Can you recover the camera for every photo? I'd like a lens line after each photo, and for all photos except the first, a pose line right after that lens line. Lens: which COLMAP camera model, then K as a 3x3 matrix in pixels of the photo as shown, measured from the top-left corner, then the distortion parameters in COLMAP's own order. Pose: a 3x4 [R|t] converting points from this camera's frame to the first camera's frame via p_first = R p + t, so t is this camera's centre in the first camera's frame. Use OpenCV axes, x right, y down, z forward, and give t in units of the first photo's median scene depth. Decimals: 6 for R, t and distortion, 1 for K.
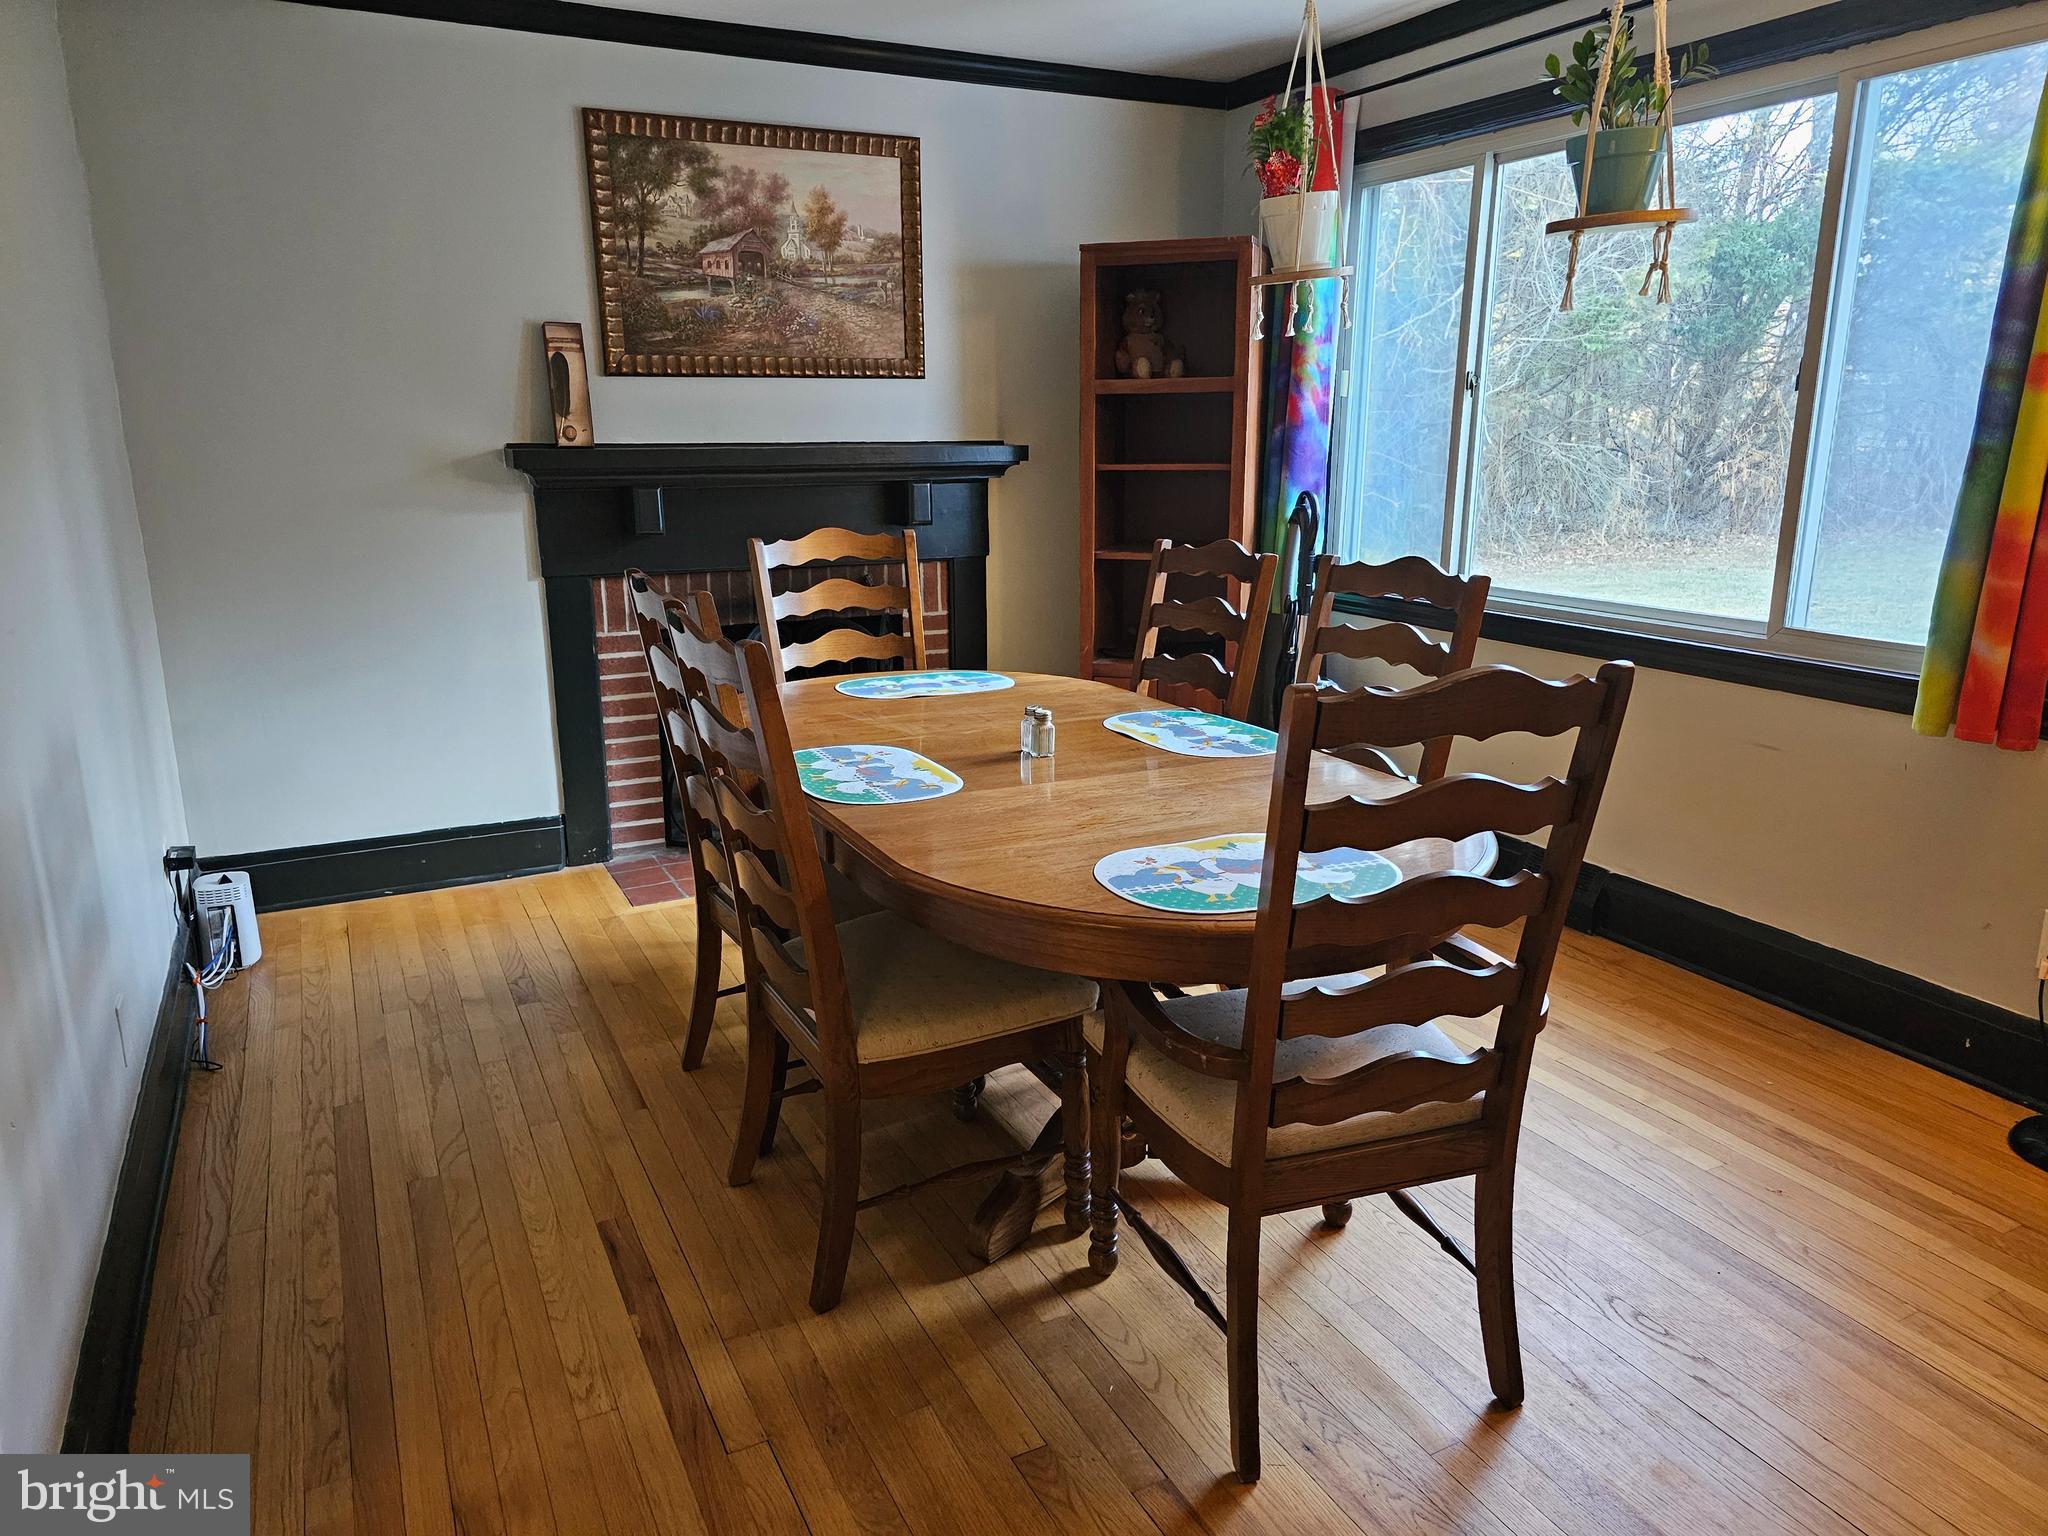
lens RADIAL K [[1378.3, 0, 1022.1], [0, 1378.3, 778.0], [0, 0, 1]] dist [0.011394, 0.002202]
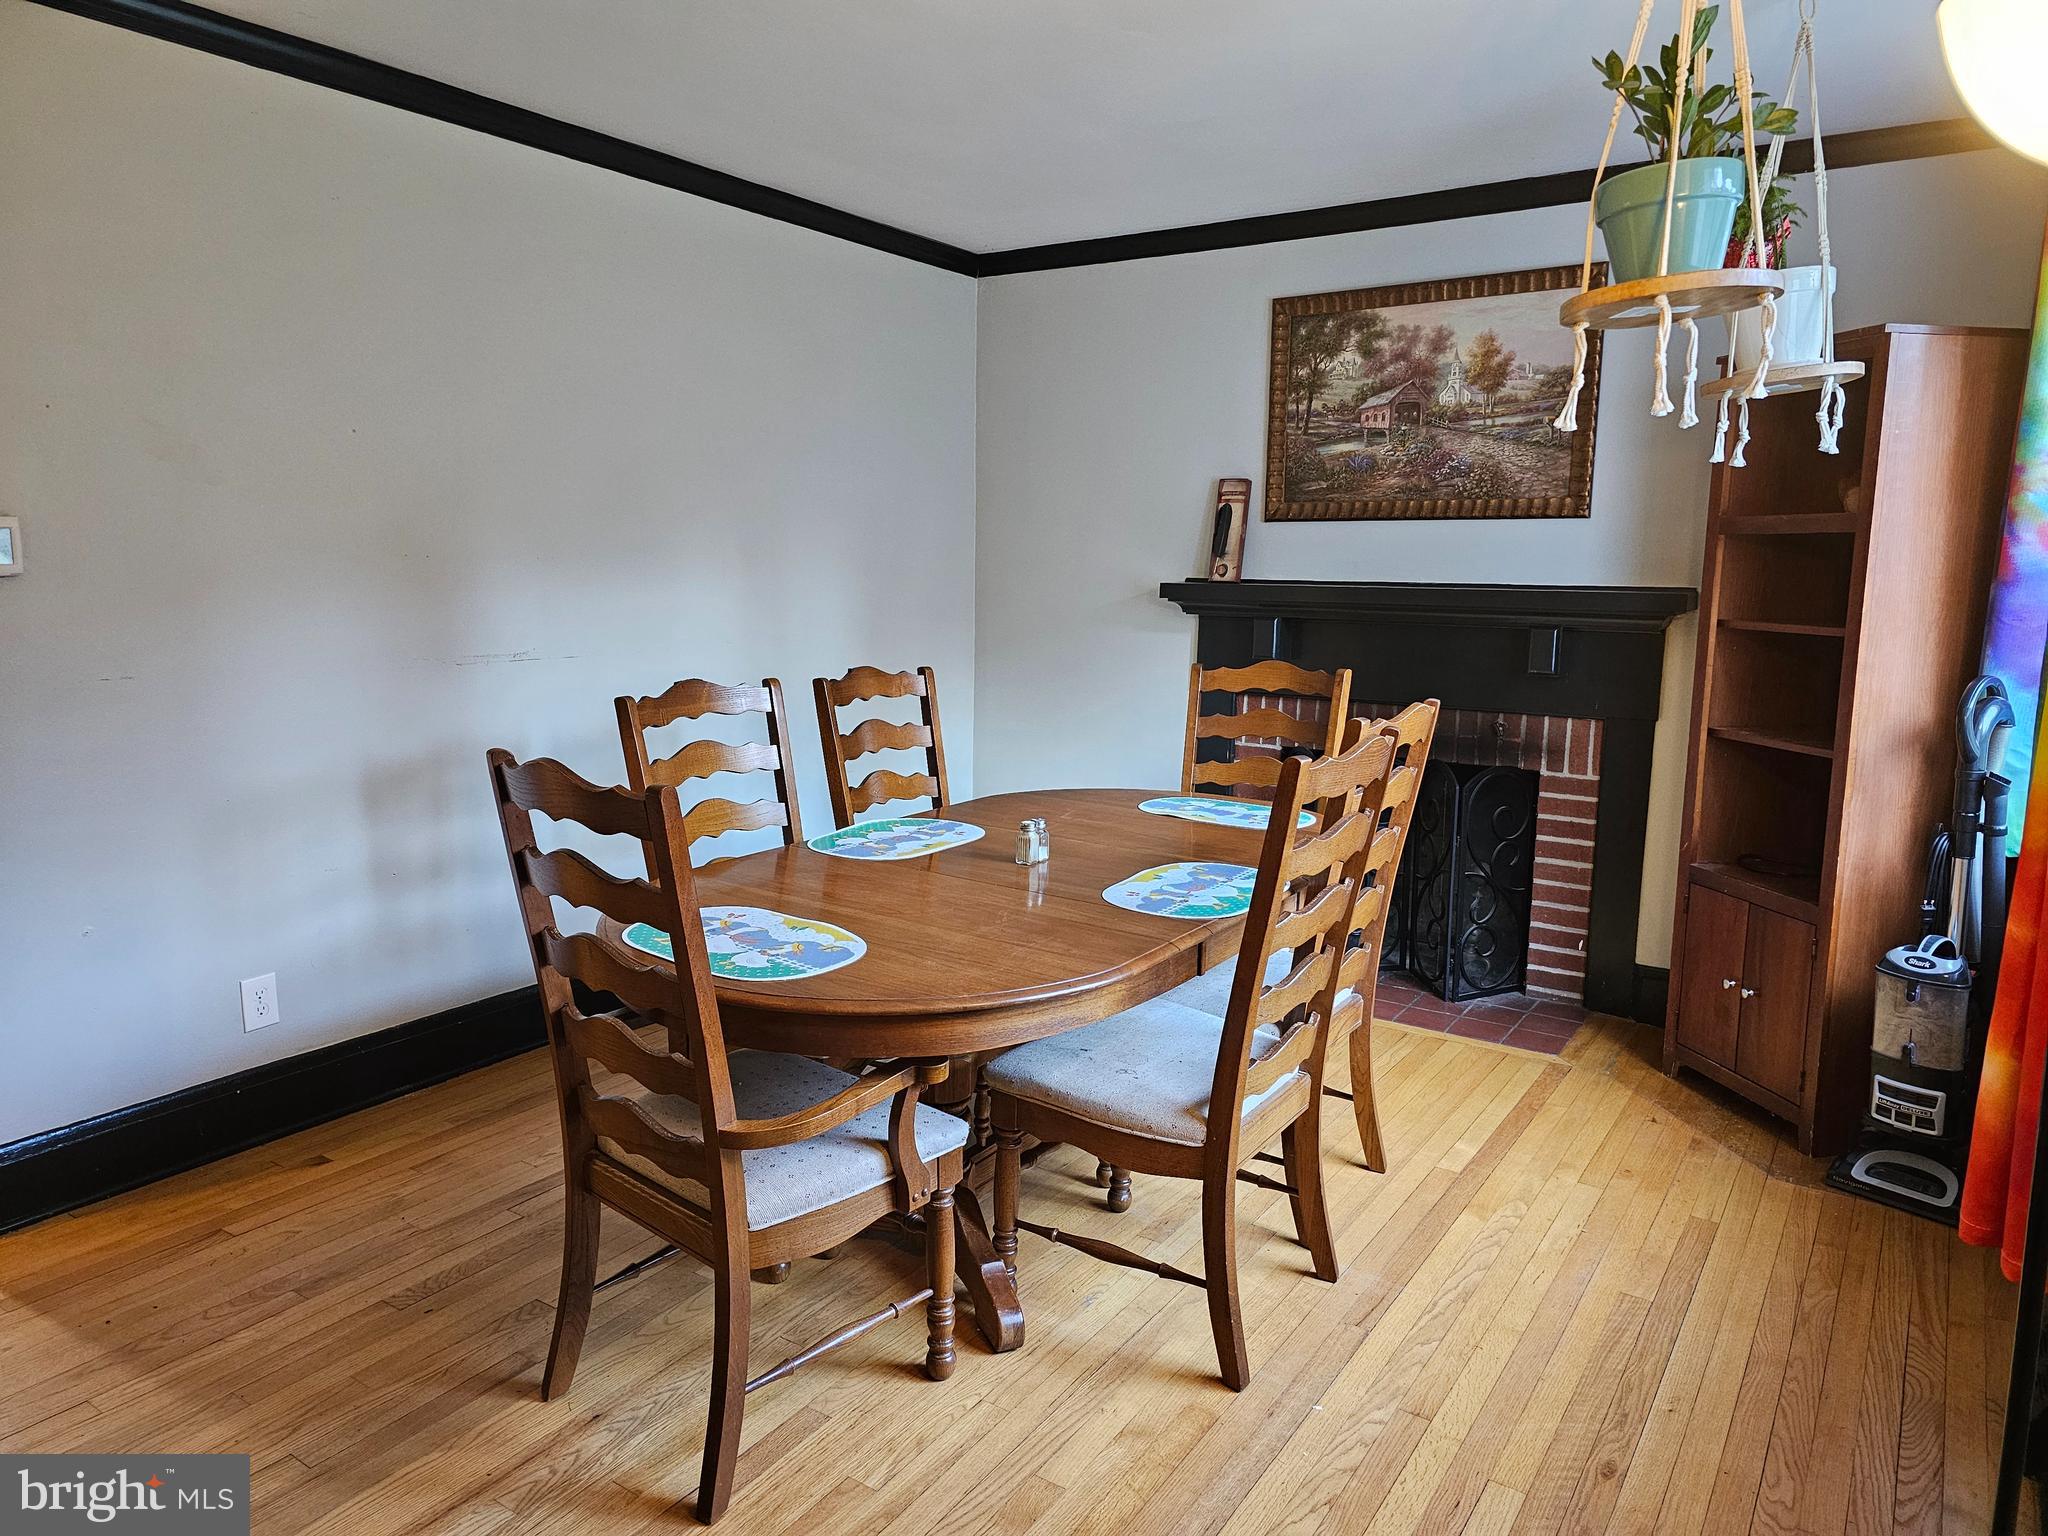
lens RADIAL K [[1378.3, 0, 1022.3], [0, 1378.3, 759.7], [0, 0, 1]] dist [0.011394, 0.002202]
pose [[0.485146, 0.131434, -0.864499, 0.601666], [-0.229365, 0.973150, 0.019236, -0.074211], [0.843816, 0.188954, 0.502266, 0.288660]]
